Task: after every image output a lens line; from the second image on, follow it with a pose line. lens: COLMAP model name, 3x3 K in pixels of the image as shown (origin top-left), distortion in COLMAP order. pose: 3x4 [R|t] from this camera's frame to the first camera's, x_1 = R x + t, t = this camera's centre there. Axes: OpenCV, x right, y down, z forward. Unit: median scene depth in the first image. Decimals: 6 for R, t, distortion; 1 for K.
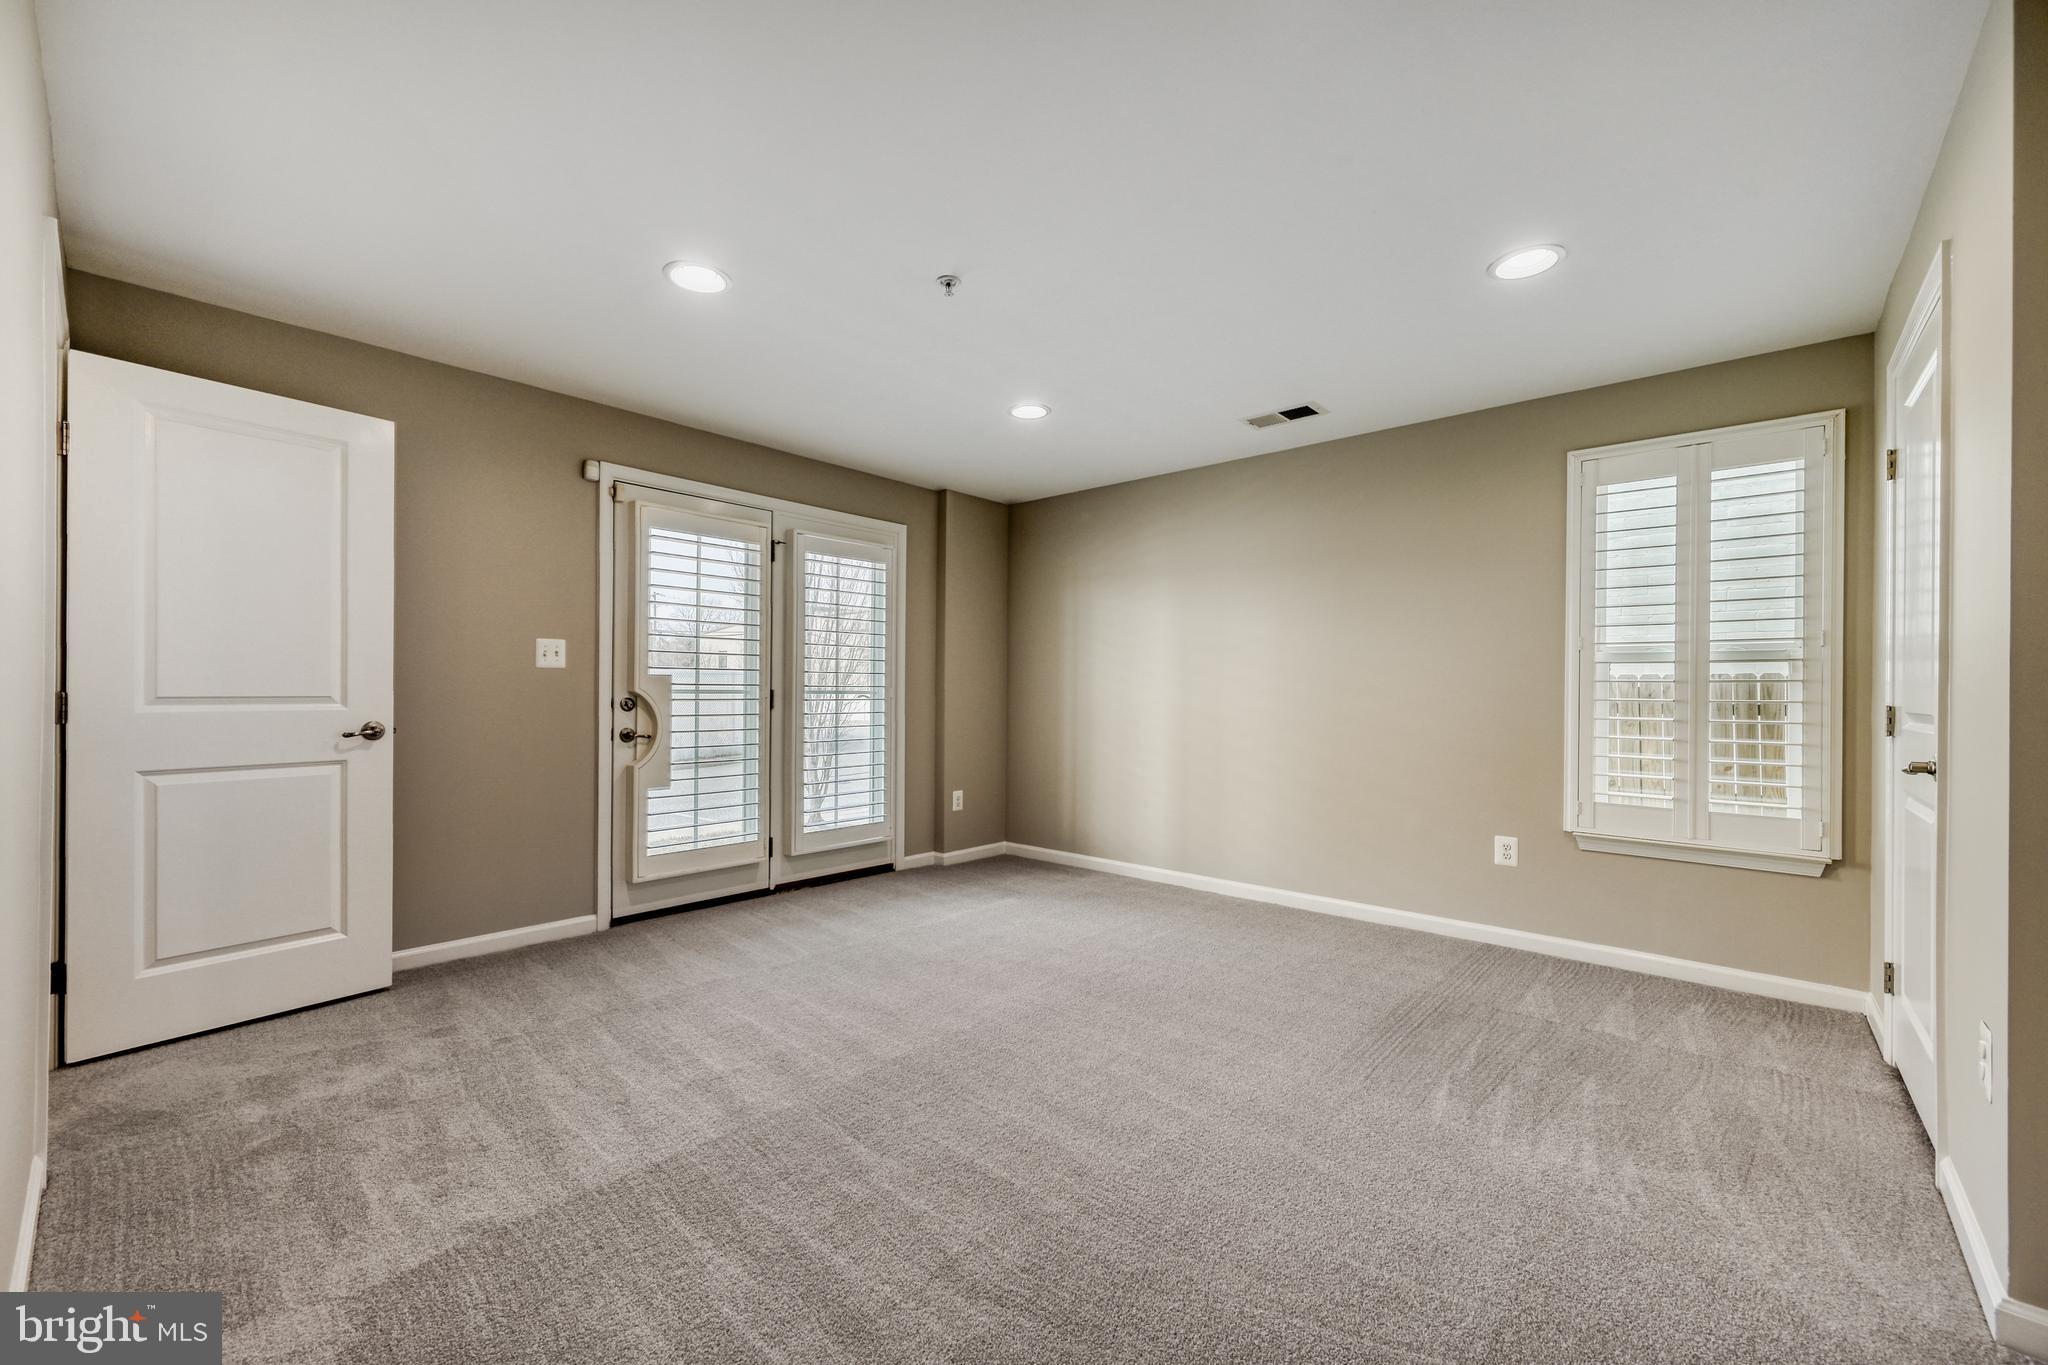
lens RADIAL K [[812.3, 0, 1018.7], [0, 812.3, 680.8], [0, 0, 1]] dist [0.000316, -0.000575]
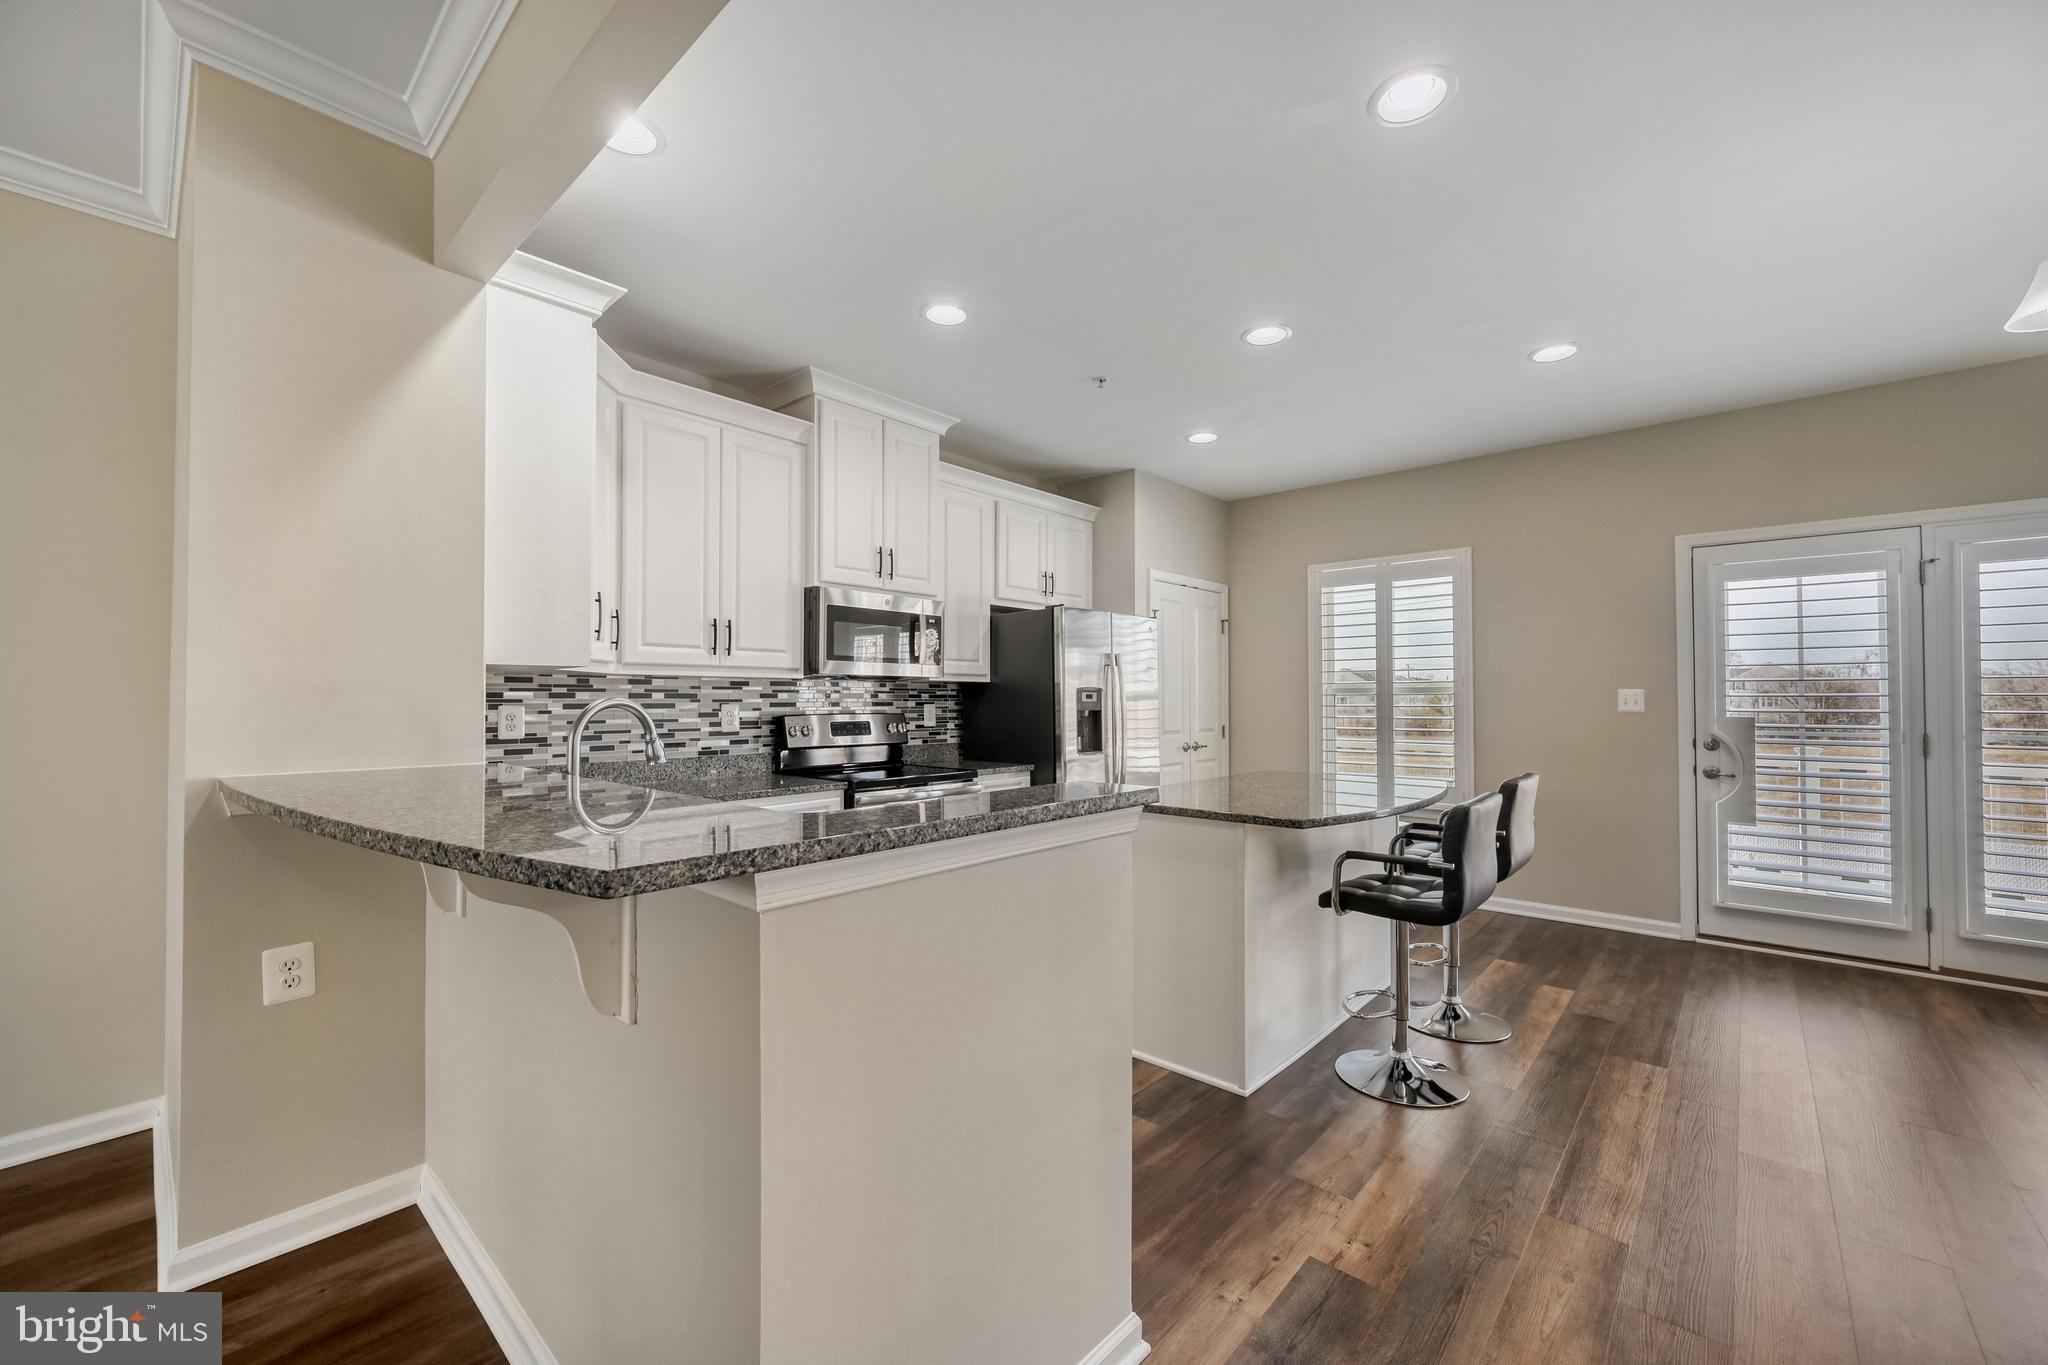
lens RADIAL K [[812.3, 0, 1020.6], [0, 812.3, 683.9], [0, 0, 1]] dist [0.000316, -0.000575]
pose [[0.000252, -0.024675, -0.999695, 0.619465], [0.016082, 0.999566, -0.024668, -0.041492], [0.999871, -0.016071, 0.000649, 0.052222]]
